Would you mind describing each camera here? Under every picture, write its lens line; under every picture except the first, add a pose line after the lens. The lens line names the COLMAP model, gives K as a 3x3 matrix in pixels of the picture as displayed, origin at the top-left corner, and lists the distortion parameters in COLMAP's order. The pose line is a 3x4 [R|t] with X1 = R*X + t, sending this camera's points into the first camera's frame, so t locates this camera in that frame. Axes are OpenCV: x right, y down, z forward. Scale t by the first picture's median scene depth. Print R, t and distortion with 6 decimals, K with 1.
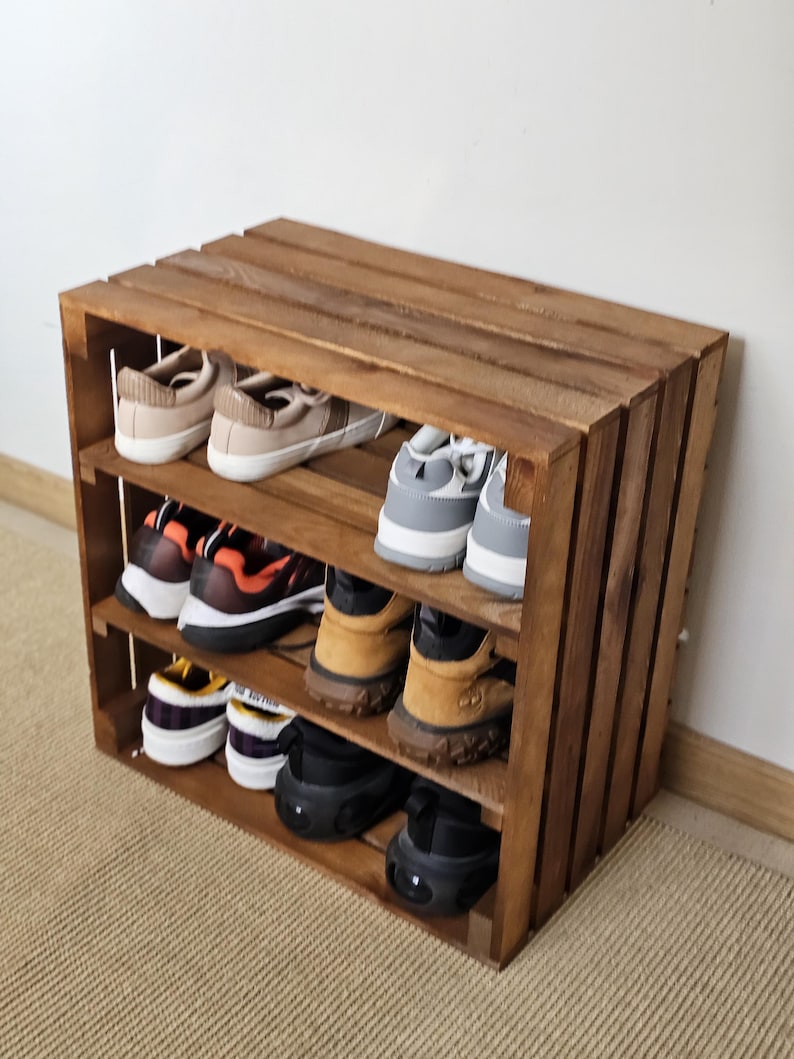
lens RADIAL K [[1452.2, 0, 395.3], [0, 1452.2, 516.3], [0, 0, 1]] dist [0.071485, 0.000000]
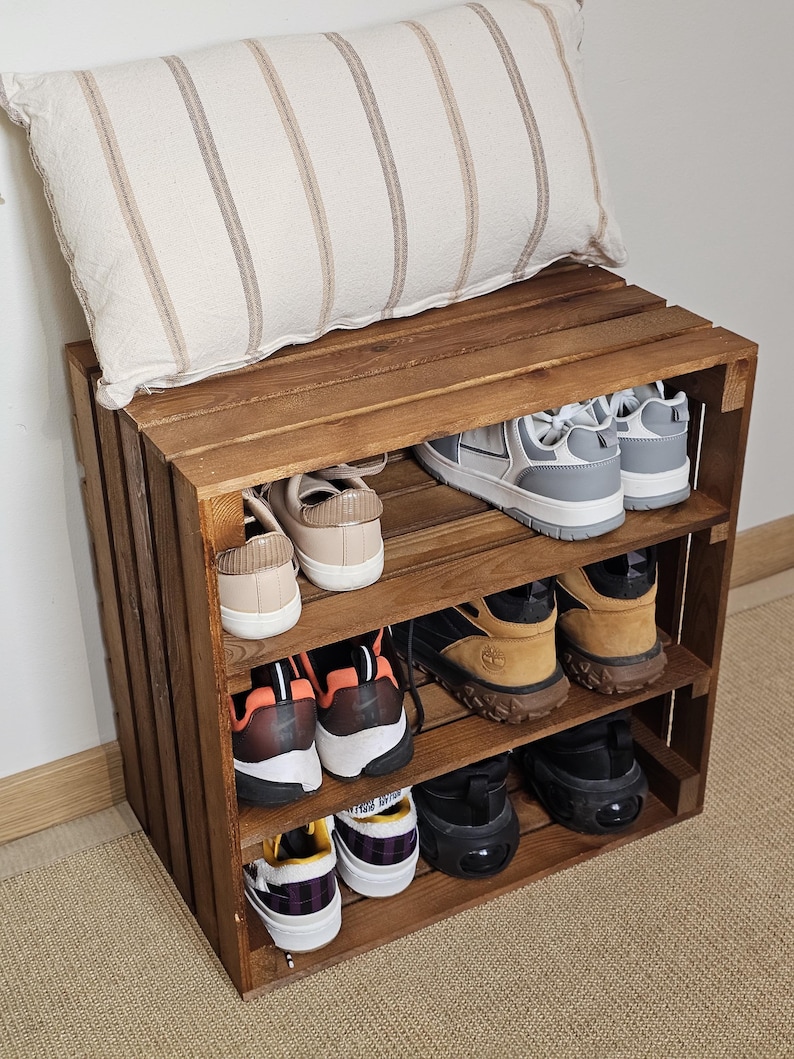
lens RADIAL K [[1452.2, 0, 403.8], [0, 1452.2, 562.2], [0, 0, 1]] dist [0.071485, 0.000000]
pose [[0.422556, -0.494387, 0.759624, -0.785743], [0.458161, 0.839670, 0.291622, -0.292031], [-0.782007, 0.224803, 0.581316, 0.454927]]
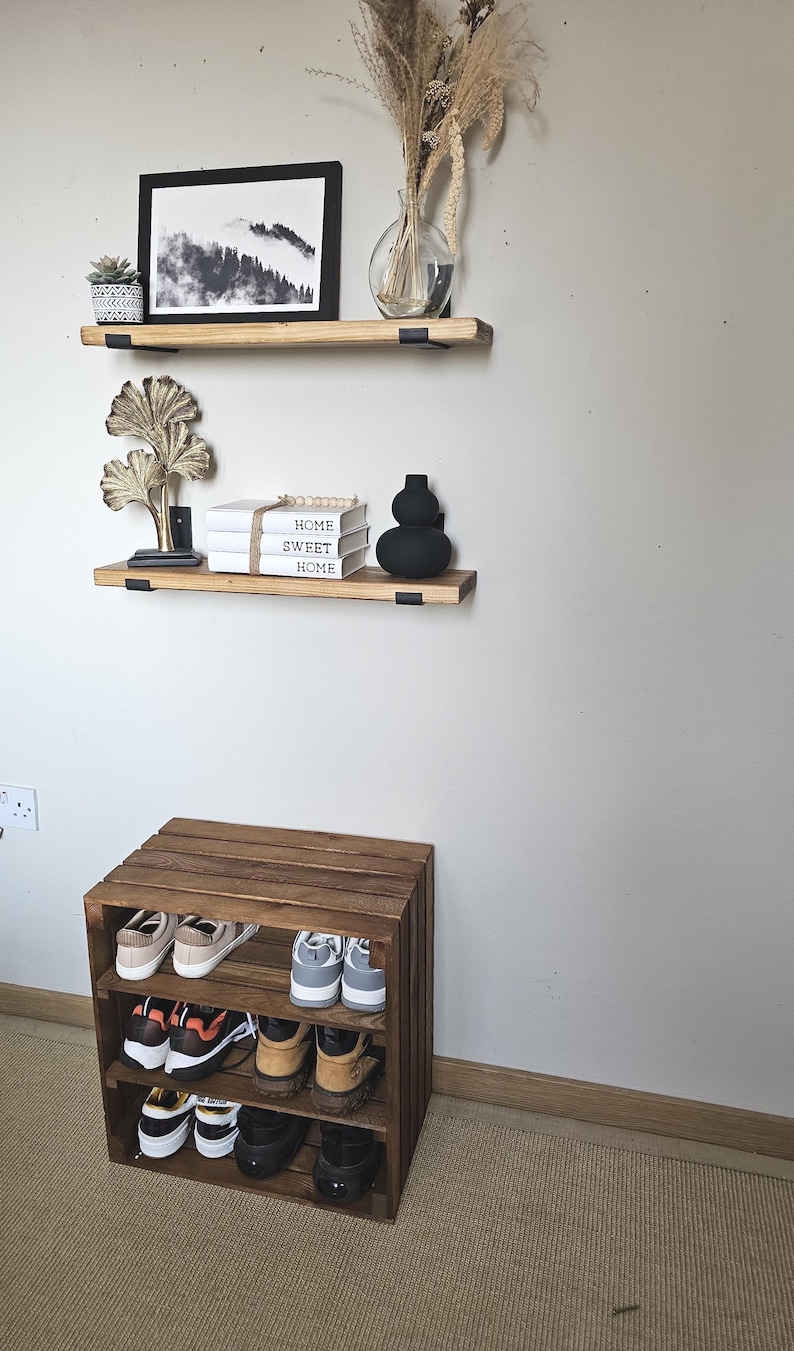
lens RADIAL K [[927.7, 0, 371.1], [0, 927.7, 643.6], [0, 0, 1]] dist [0.011252, -0.021595]
pose [[0.934938, -0.130420, 0.329971, -0.231552], [0.208917, 0.954037, -0.214865, -0.127135], [-0.286781, 0.269822, 0.919213, -0.229204]]
